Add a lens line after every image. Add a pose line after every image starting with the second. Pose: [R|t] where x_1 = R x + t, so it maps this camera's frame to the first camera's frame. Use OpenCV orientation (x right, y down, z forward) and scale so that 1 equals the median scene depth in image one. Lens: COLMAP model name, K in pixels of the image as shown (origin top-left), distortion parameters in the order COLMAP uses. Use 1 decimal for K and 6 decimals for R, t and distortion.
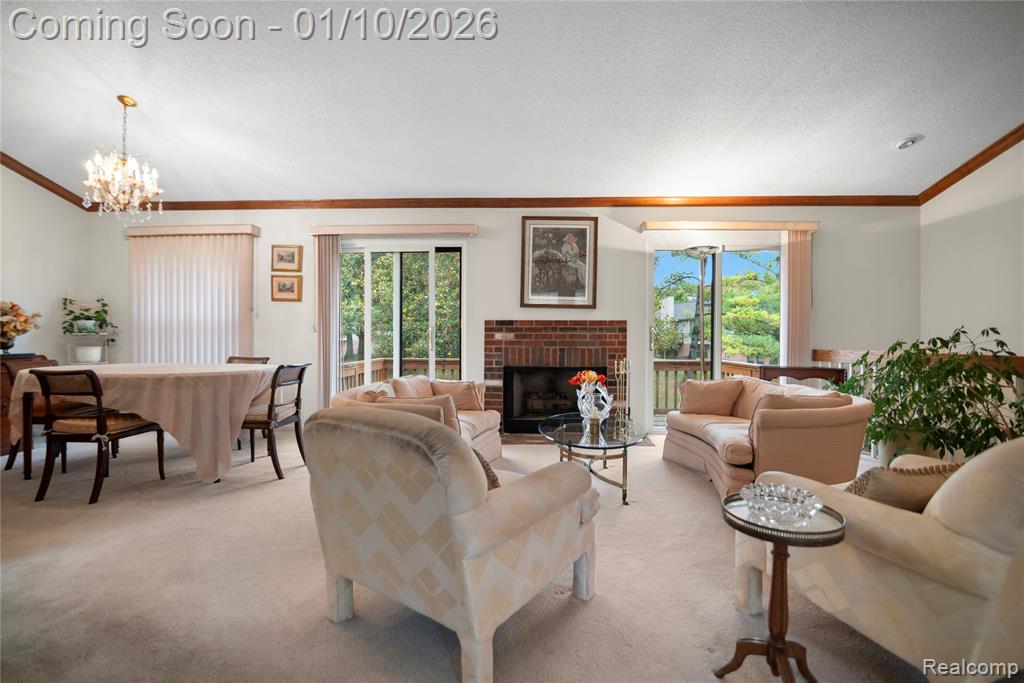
lens RADIAL K [[484.2, 0, 517.0], [0, 484.2, 343.2], [0, 0, 1]] dist [-0.017293, -0.001219]
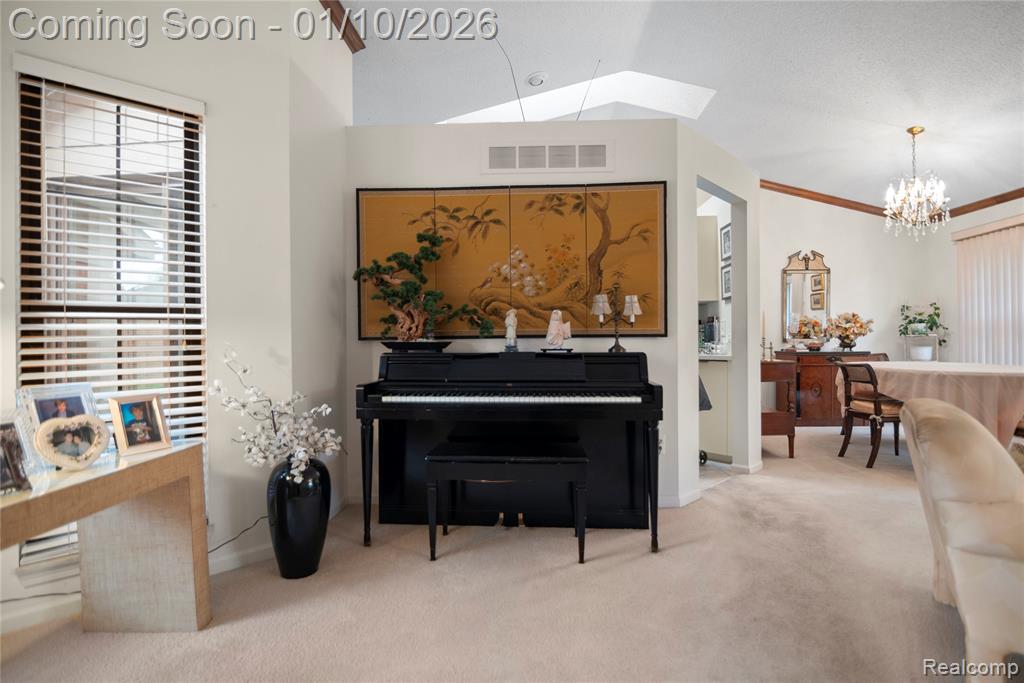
lens RADIAL K [[484.2, 0, 507.2], [0, 484.2, 343.4], [0, 0, 1]] dist [-0.017293, -0.001219]
pose [[0.010446, -0.001514, -0.999944, 0.221331], [-0.001941, 0.999997, -0.001535, 0.003229], [0.999944, 0.001957, 0.010443, 0.009358]]
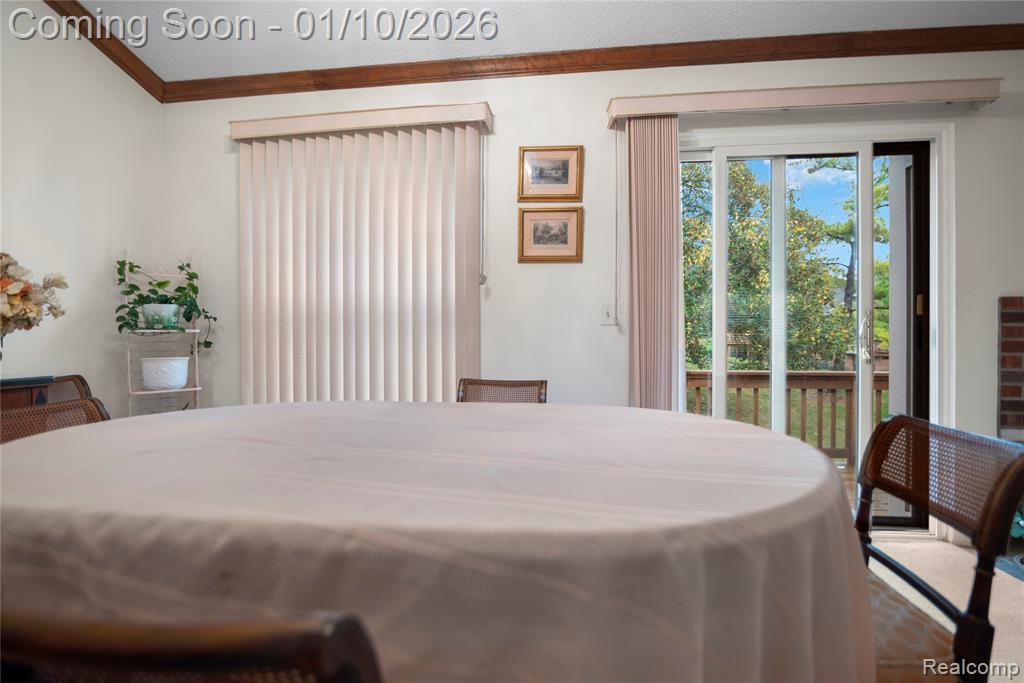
lens RADIAL K [[484.2, 0, 504.9], [0, 484.2, 344.8], [0, 0, 1]] dist [-0.017293, -0.001219]
pose [[0.996338, -0.003116, -0.085451, -0.496431], [0.003034, 0.999995, -0.001086, -0.003534], [0.085454, 0.000823, 0.996342, 0.524631]]
